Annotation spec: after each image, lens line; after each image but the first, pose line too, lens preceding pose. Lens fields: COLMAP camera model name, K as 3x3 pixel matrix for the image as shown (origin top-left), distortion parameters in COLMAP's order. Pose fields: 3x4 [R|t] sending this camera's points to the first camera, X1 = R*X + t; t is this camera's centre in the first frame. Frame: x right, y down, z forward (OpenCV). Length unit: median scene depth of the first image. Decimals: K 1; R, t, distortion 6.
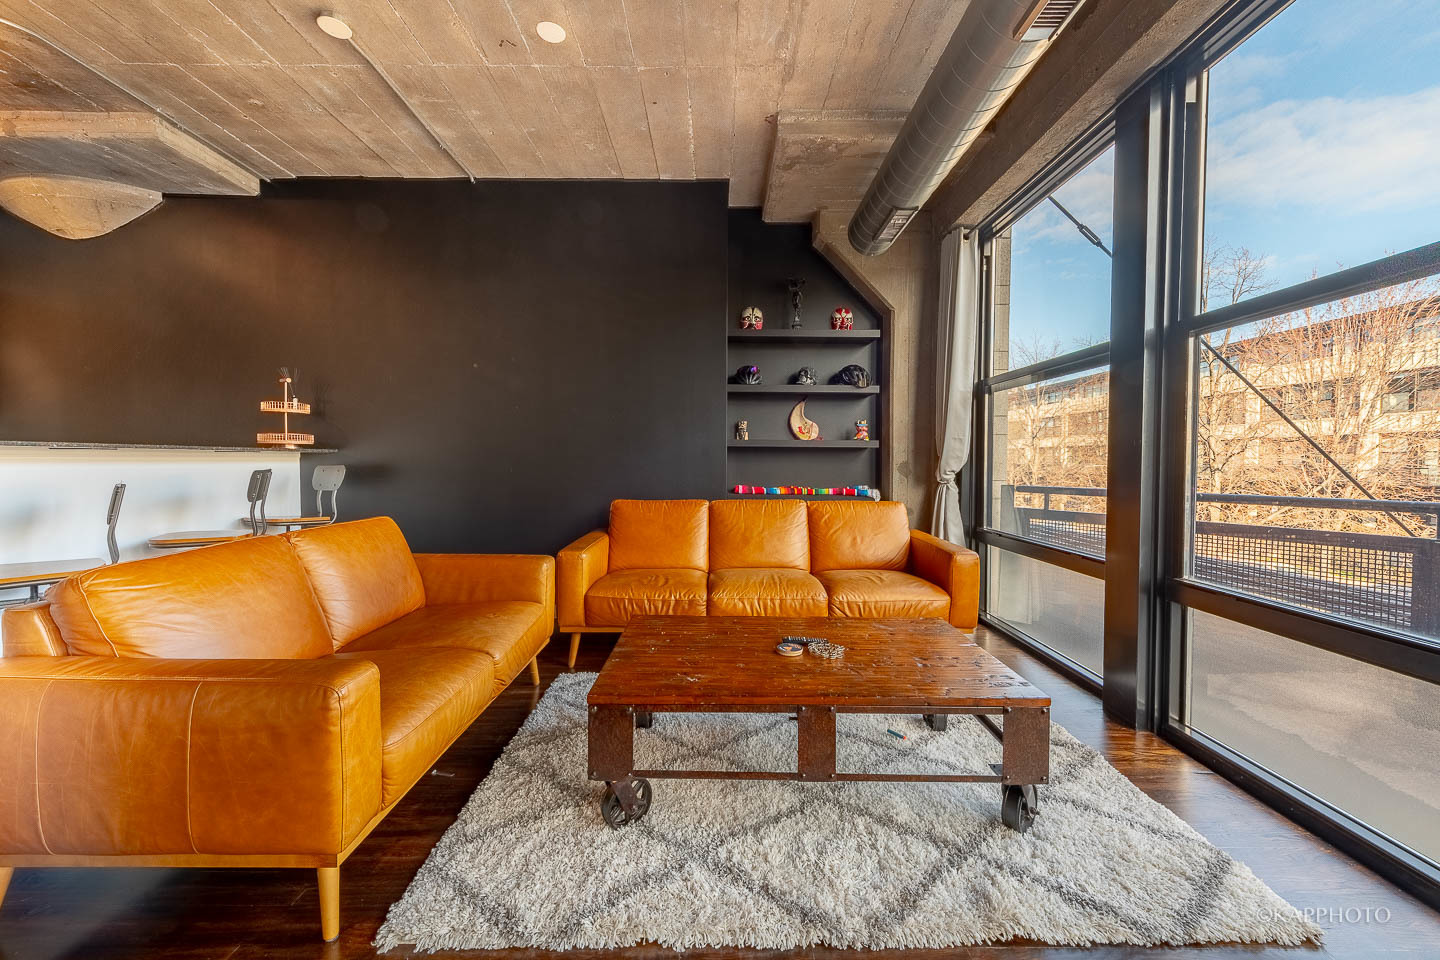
lens RADIAL K [[562.4, 0, 719.4], [0, 562.4, 474.6], [0, 0, 1]] dist [0.016610, -0.004781]
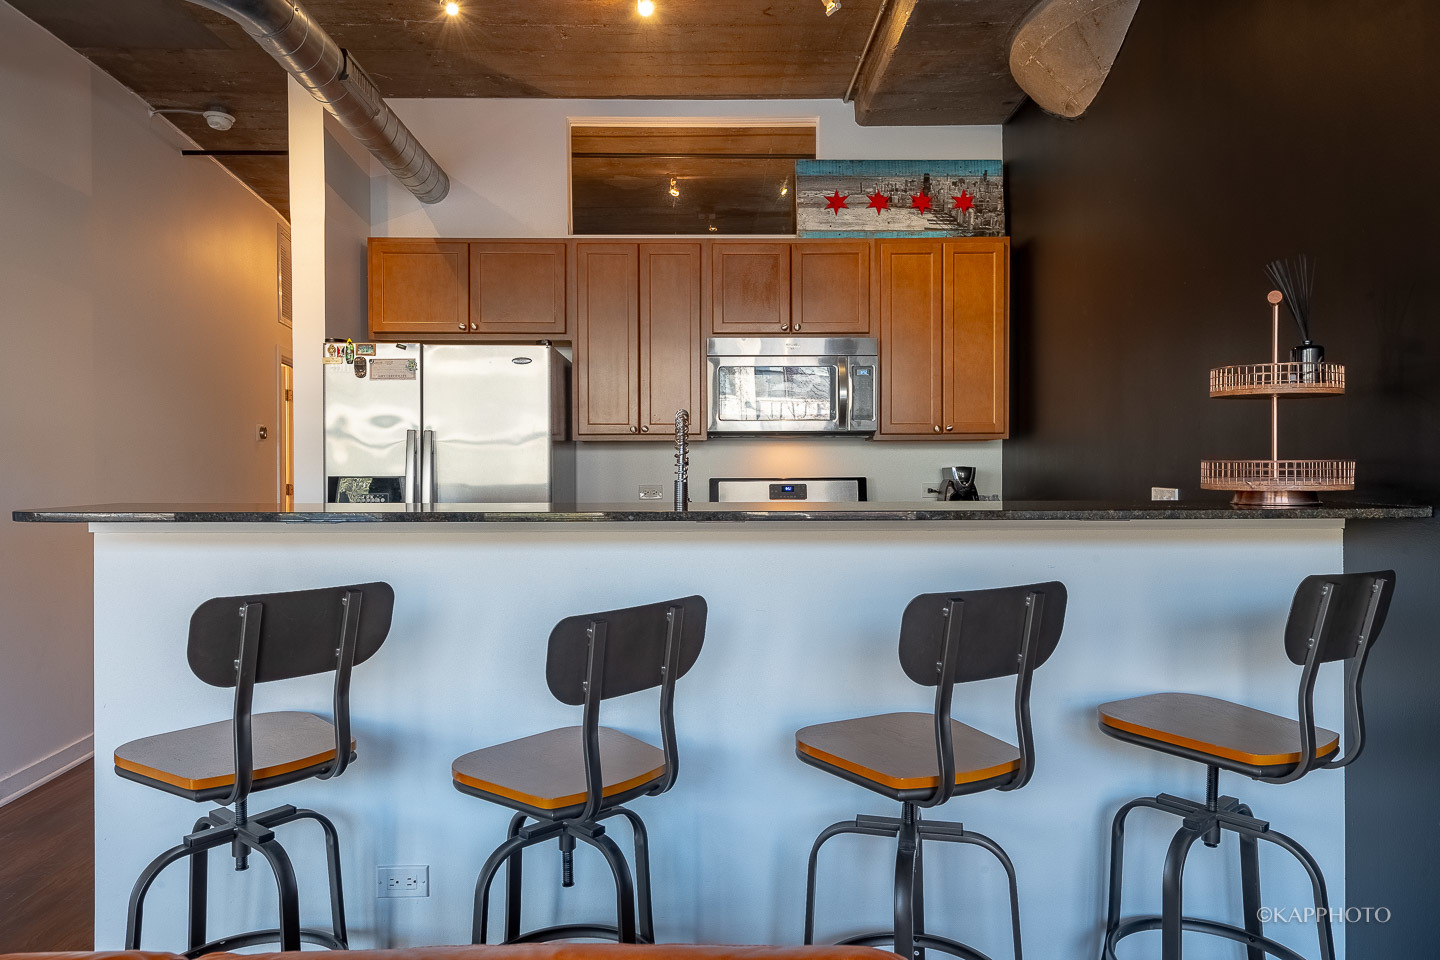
lens RADIAL K [[953.7, 0, 714.4], [0, 953.7, 472.8], [0, 0, 1]] dist [0.001887, -0.000050]
pose [[0.003171, 0.004444, -0.999985, -0.210421], [-0.021601, 0.999757, 0.004374, -0.061212], [0.999762, 0.021586, 0.003266, 0.679495]]
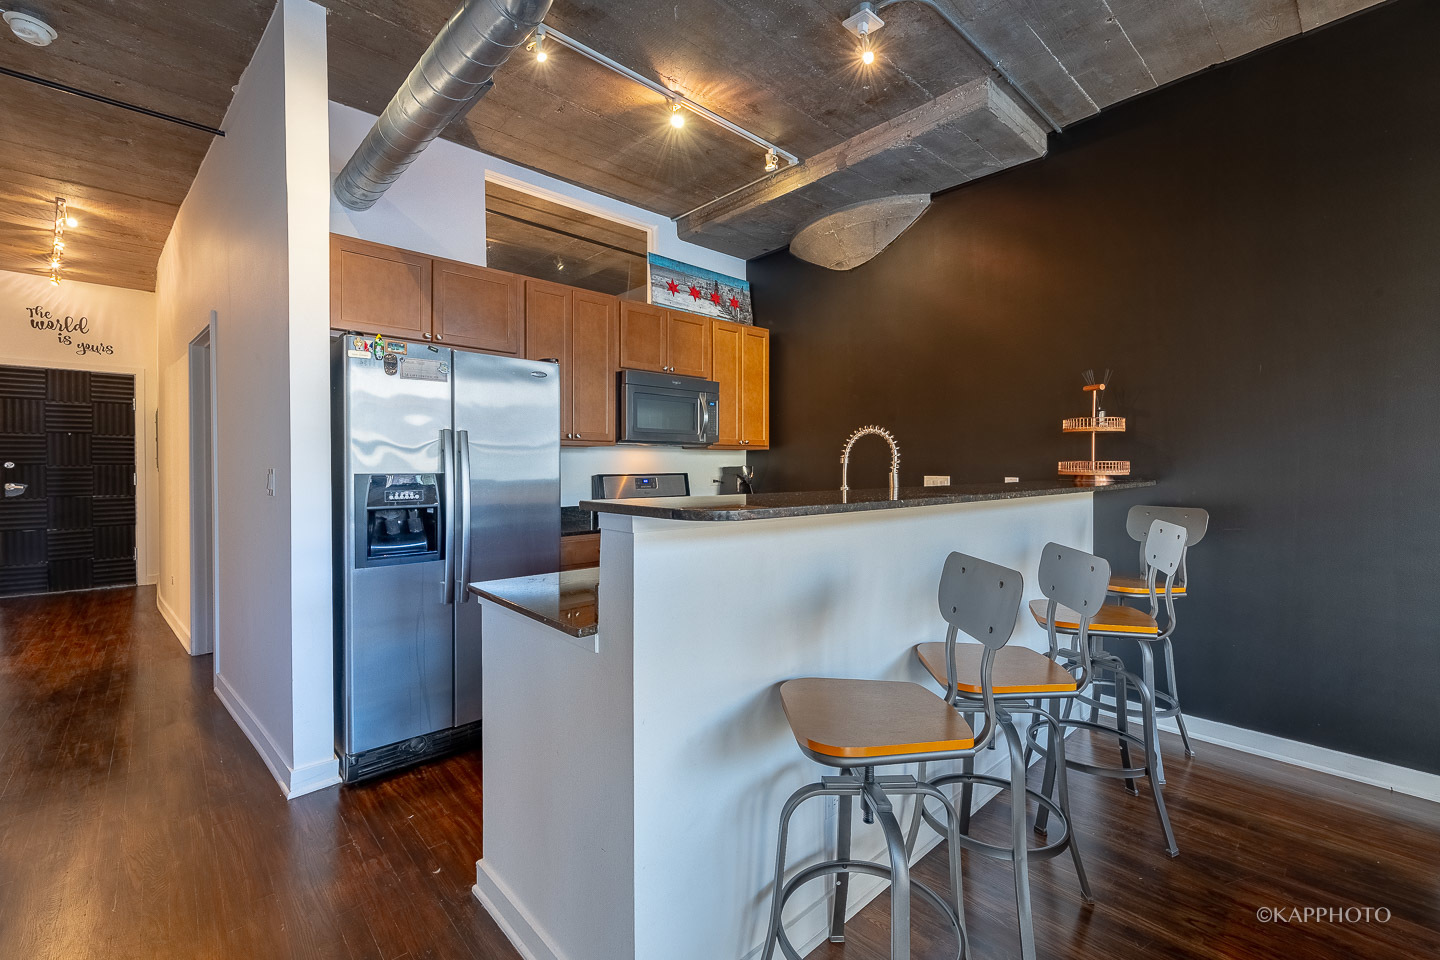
lens RADIAL K [[612.2, 0, 714.4], [0, 612.2, 472.8], [0, 0, 1]] dist [0.011309, -0.003921]
pose [[0.670030, 0.003574, -0.742326, -0.514421], [-0.014531, 0.999860, -0.008301, -0.044845], [0.742192, 0.016349, 0.669988, 0.113551]]
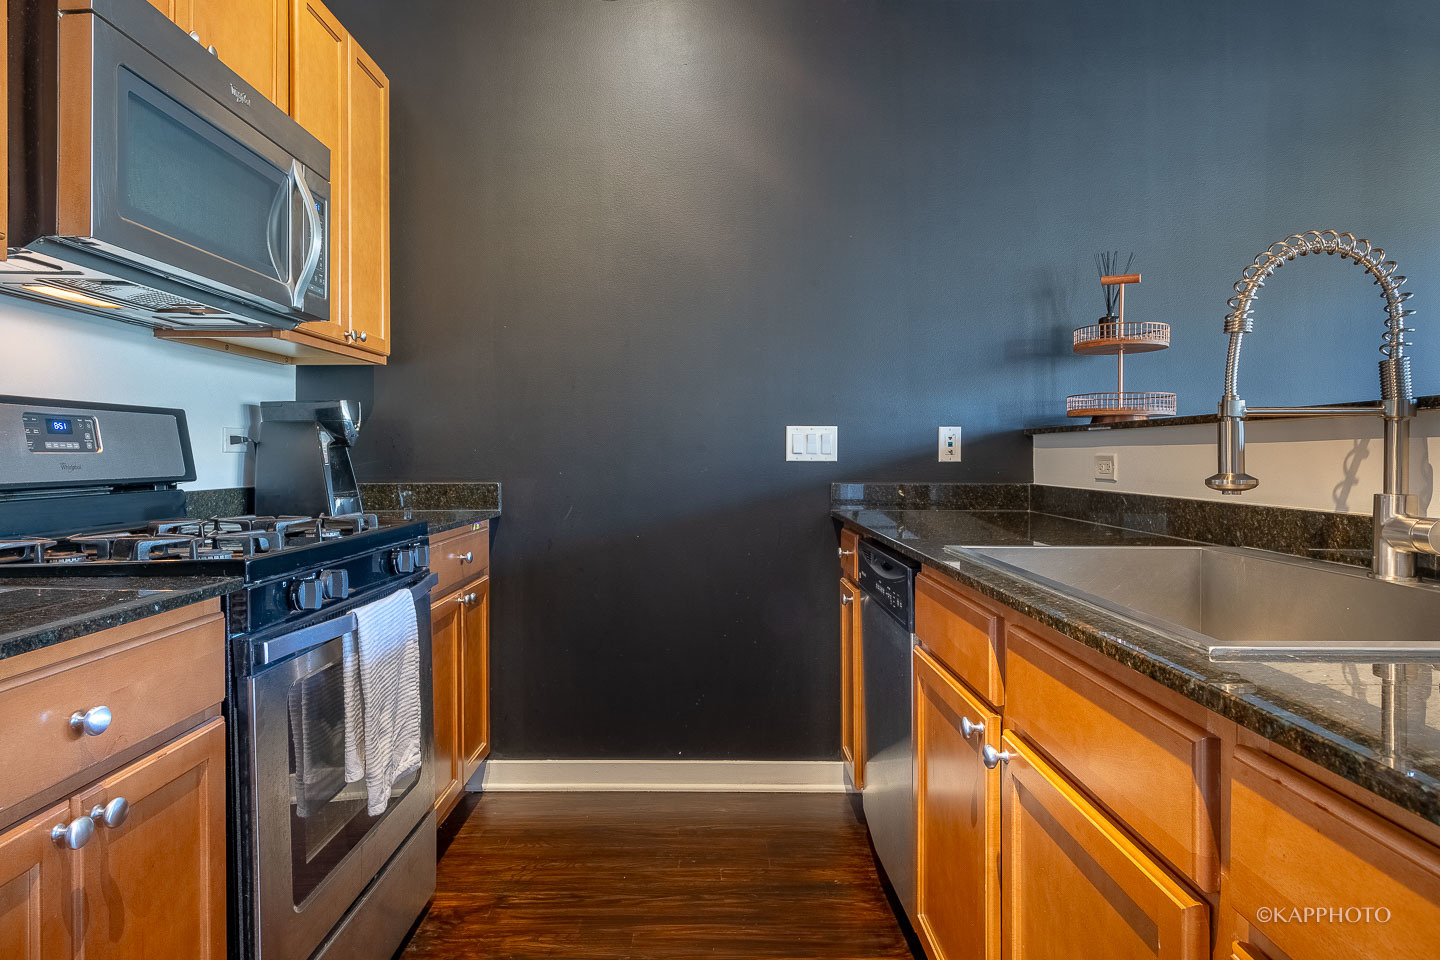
lens RADIAL K [[808.3, 0, 697.5], [0, 808.3, 454.6], [0, 0, 1]] dist [0.002171, -0.000045]
pose [[0.999746, -0.018757, 0.012468, -1.117501], [0.019079, 0.999473, -0.026246, -0.004611], [-0.011969, 0.026478, 0.999578, 0.351767]]
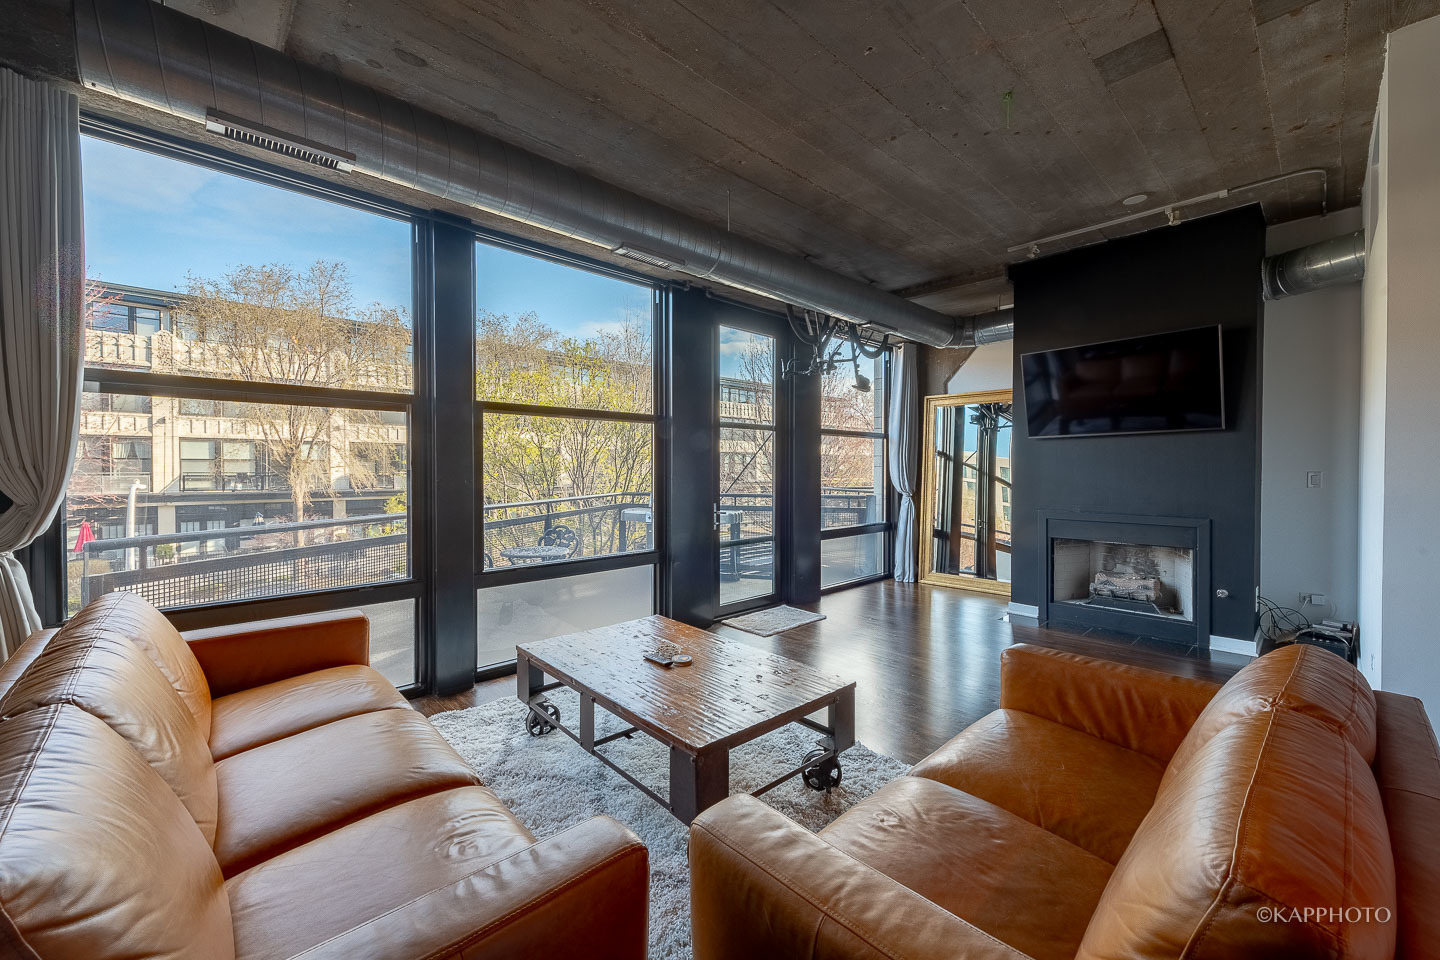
lens RADIAL K [[562.4, 0, 719.4], [0, 562.4, 474.6], [0, 0, 1]] dist [0.016610, -0.004781]
pose [[-0.677441, -0.014840, 0.735427, -0.445757], [0.015256, 0.999298, 0.034218, -0.073067], [-0.735419, 0.034401, -0.676739, 0.949381]]
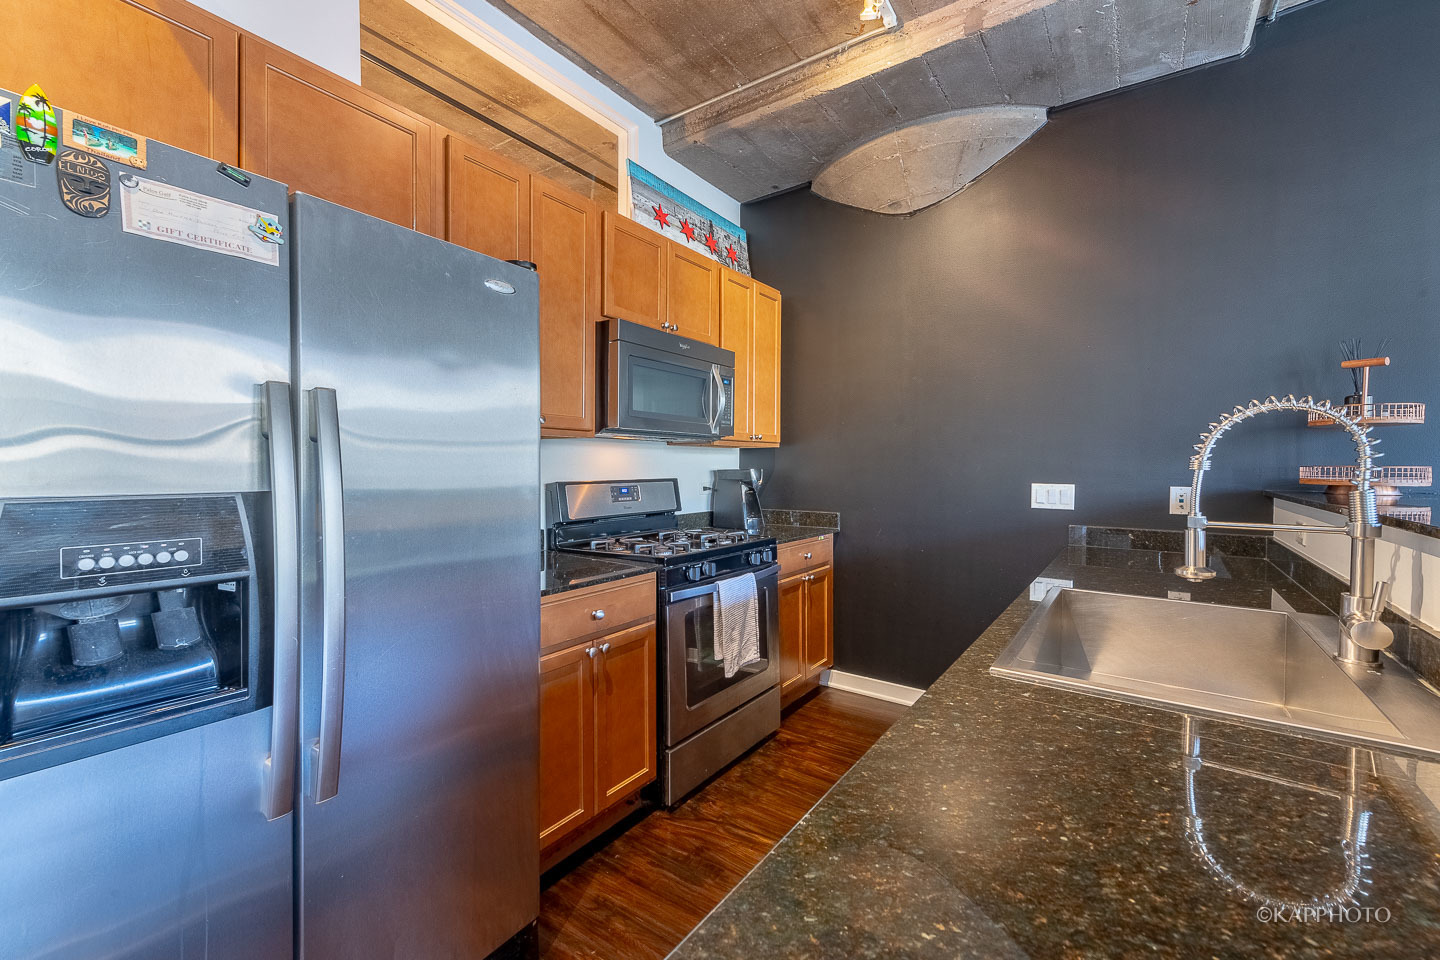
lens RADIAL K [[573.6, 0, 761.2], [0, 573.6, 474.7], [0, 0, 1]] dist [0.009127, -0.000216]
pose [[0.850977, 0.006953, -0.525157, -0.914330], [-0.012690, 0.999893, -0.007324, -0.054451], [0.525049, 0.012897, 0.850974, 0.248231]]
